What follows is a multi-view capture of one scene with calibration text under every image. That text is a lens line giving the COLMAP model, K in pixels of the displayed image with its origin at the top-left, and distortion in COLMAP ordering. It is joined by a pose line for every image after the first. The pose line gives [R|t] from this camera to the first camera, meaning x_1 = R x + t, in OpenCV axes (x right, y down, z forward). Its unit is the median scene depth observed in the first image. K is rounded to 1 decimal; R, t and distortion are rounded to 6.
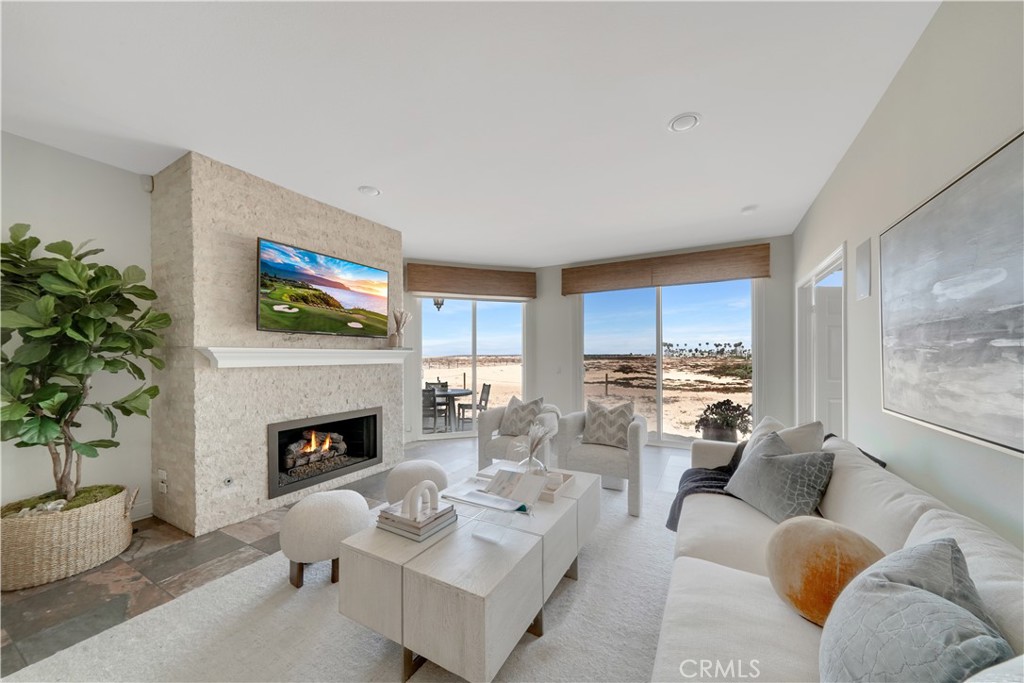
lens RADIAL K [[359.8, 0, 512.3], [0, 359.8, 350.6], [0, 0, 1]] dist [0.007148, 0.000022]
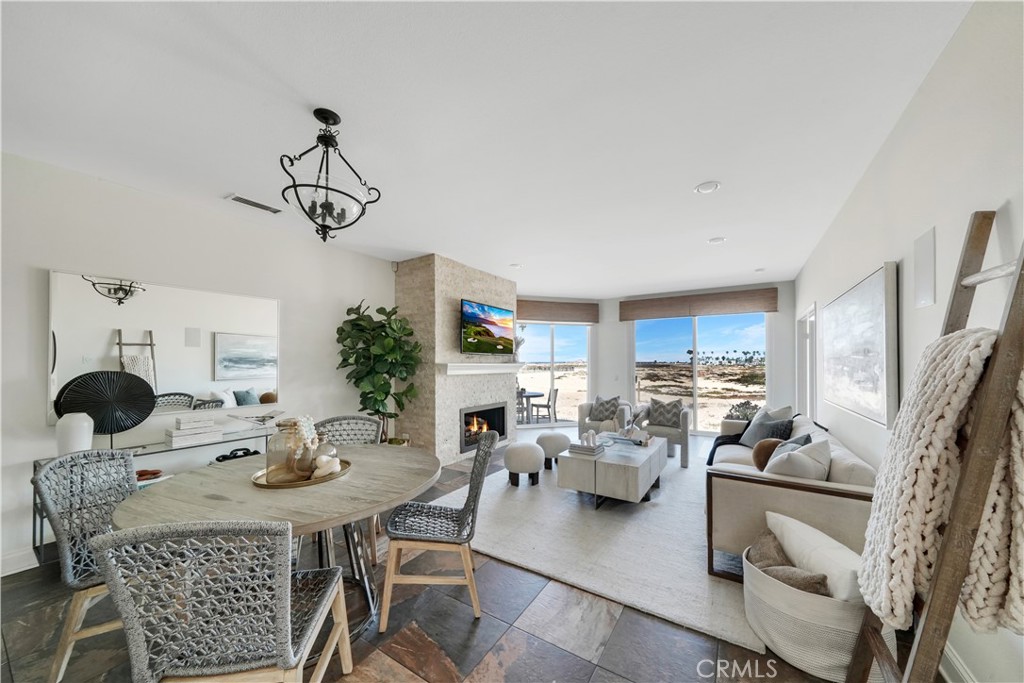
lens RADIAL K [[362.7, 0, 518.7], [0, 362.7, 353.5], [0, 0, 1]] dist [0.007530, -0.000063]
pose [[0.999146, 0.004858, -0.041039, -0.238349], [-0.005301, 0.999929, -0.010682, -0.024726], [0.040984, 0.010890, 0.999100, -0.467286]]
